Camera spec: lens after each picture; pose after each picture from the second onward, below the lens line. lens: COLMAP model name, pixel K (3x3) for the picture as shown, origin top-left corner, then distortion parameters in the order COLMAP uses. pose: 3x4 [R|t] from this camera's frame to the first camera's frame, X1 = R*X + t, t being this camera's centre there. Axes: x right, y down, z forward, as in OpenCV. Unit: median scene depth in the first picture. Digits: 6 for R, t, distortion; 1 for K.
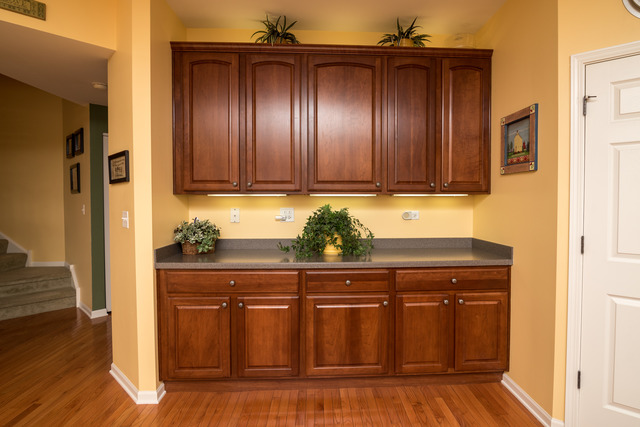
lens RADIAL K [[348.1, 0, 329.4], [0, 348.1, 210.6], [0, 0, 1]] dist [-0.002571, -0.000620]
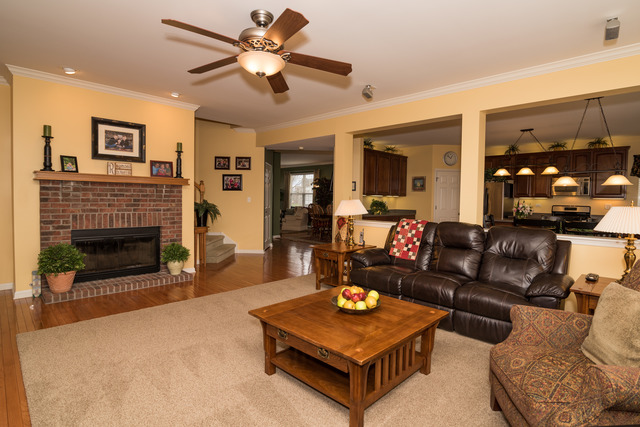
lens RADIAL K [[336.4, 0, 320.0], [0, 336.4, 213.5], [0, 0, 1]] dist [-0.003471, -0.000416]
pose [[0.730855, -0.017773, 0.682302, -2.746017], [-0.001935, 0.999603, 0.028110, 0.041424], [-0.682530, -0.021865, 0.730530, -1.019576]]
